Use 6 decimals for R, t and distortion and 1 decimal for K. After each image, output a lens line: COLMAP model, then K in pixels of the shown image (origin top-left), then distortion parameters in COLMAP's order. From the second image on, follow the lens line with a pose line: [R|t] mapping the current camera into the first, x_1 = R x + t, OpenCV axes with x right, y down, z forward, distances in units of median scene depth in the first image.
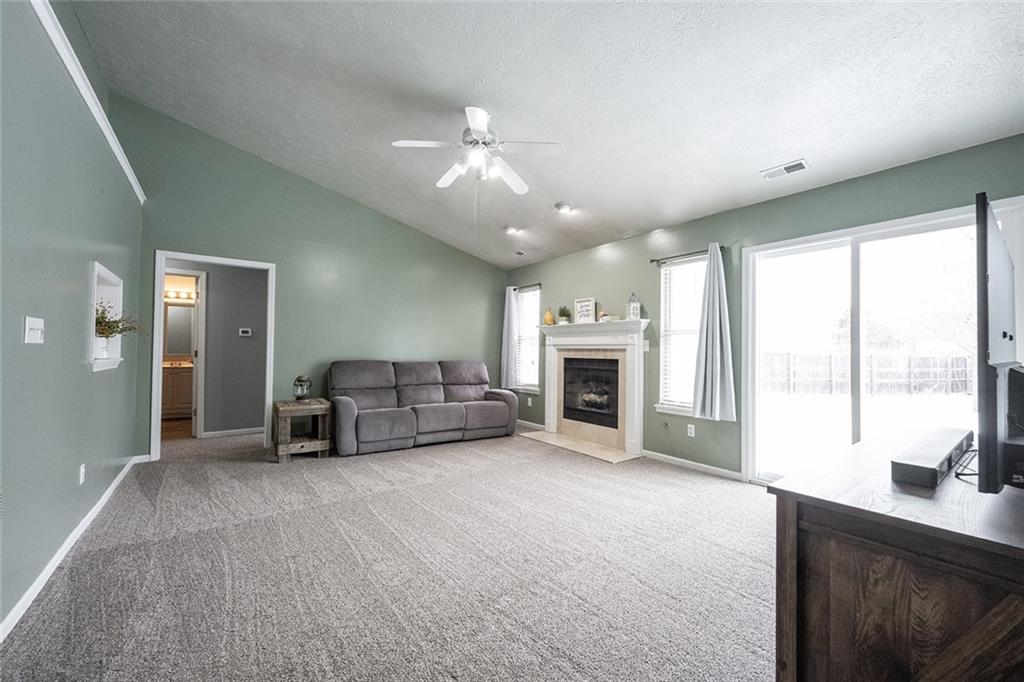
lens RADIAL K [[402.0, 0, 516.6], [0, 402.0, 343.5], [0, 0, 1]] dist [0.001131, -0.000361]
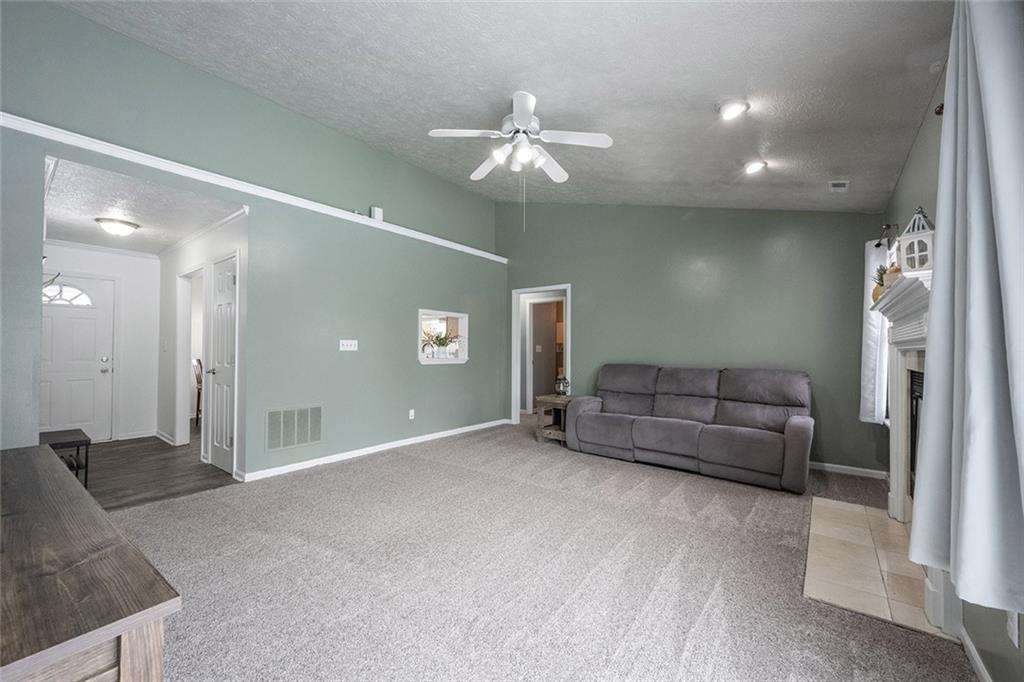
lens RADIAL K [[402.0, 0, 504.3], [0, 402.0, 345.6], [0, 0, 1]] dist [0.001131, -0.000361]
pose [[0.266472, -0.020213, -0.963631, 0.536266], [0.016123, 0.999734, -0.016512, 0.008557], [0.963708, -0.011136, 0.266727, 0.481073]]
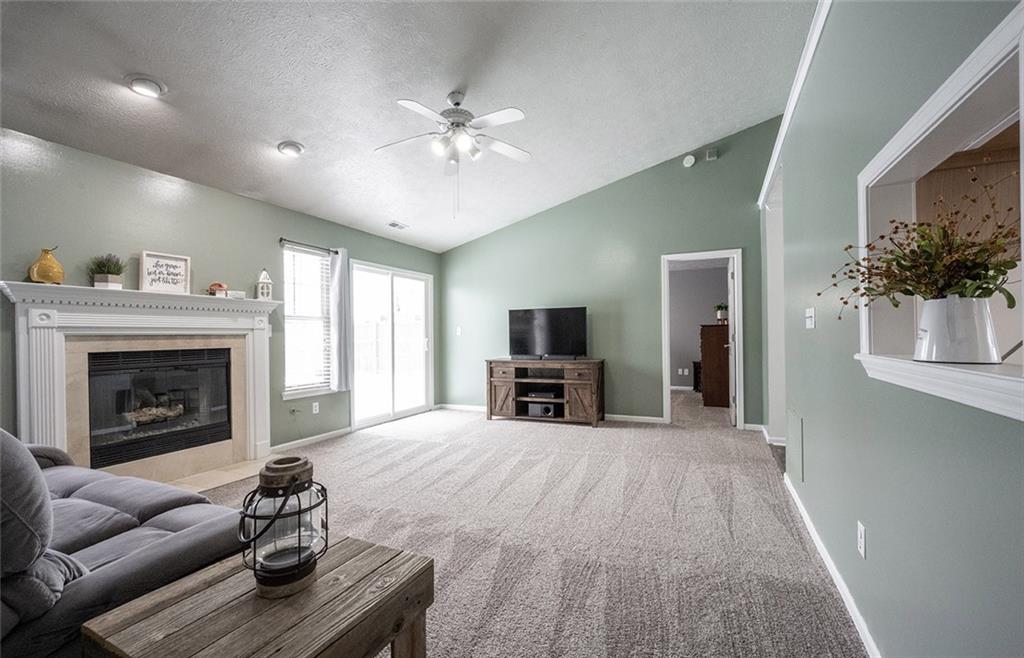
lens RADIAL K [[403.0, 0, 523.1], [0, 403.0, 333.9], [0, 0, 1]] dist [0.001058, -0.000411]
pose [[-0.472907, -0.005190, 0.881097, -0.689148], [-0.010842, 0.999941, 0.000071, 0.006471], [-0.881046, -0.009520, -0.472935, 0.874340]]
